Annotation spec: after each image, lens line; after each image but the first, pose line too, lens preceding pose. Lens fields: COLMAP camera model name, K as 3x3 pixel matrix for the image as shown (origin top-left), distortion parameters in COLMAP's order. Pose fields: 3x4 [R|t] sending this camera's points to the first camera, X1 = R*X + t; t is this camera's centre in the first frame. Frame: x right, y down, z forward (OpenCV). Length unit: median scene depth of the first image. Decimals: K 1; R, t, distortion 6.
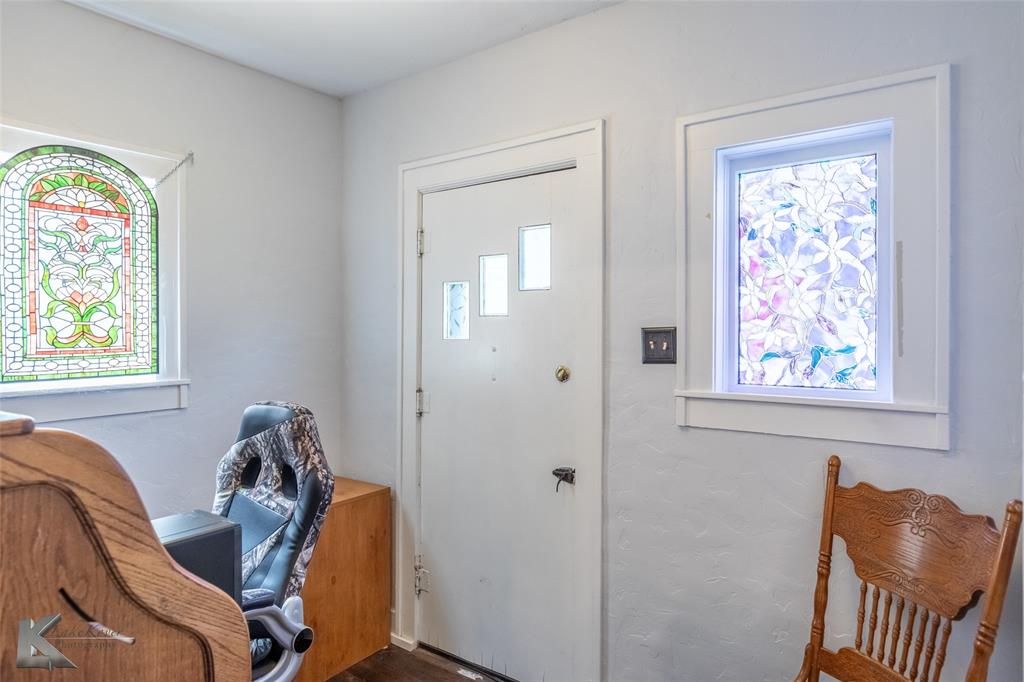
lens RADIAL K [[618.6, 0, 509.8], [0, 618.6, 335.9], [0, 0, 1]] dist [-0.005653, -0.000833]
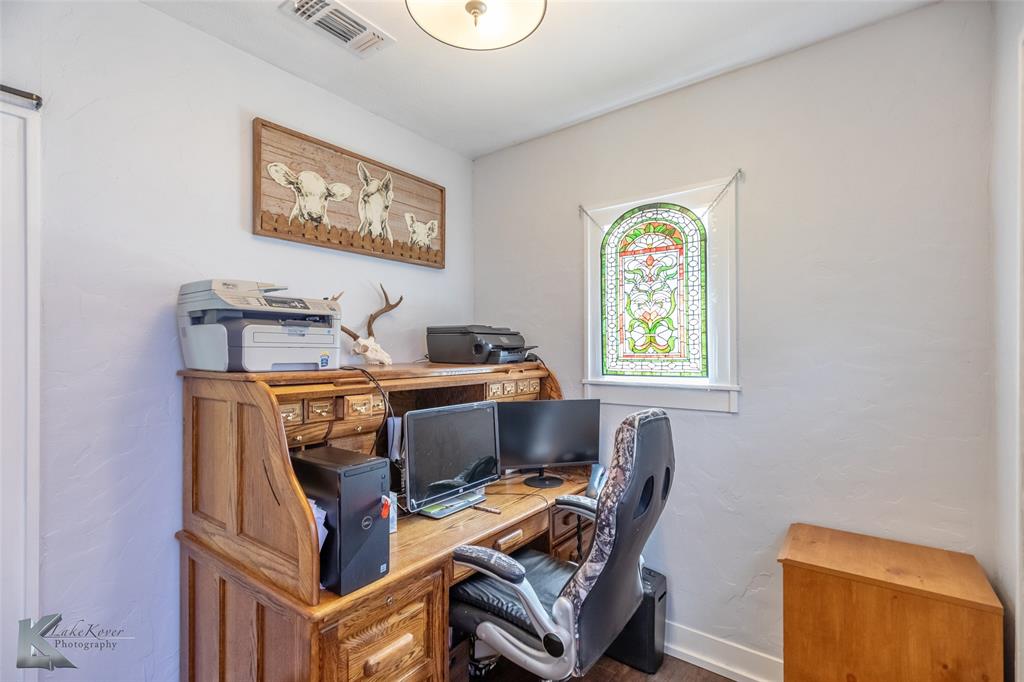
lens RADIAL K [[469.5, 0, 509.0], [0, 469.5, 346.3], [0, 0, 1]] dist [0.001422, 0.000032]
pose [[-0.014921, -0.004021, -0.999881, 0.316068], [-0.009281, 0.999949, -0.003883, 0.010511], [0.999846, 0.009222, -0.014958, 0.690643]]
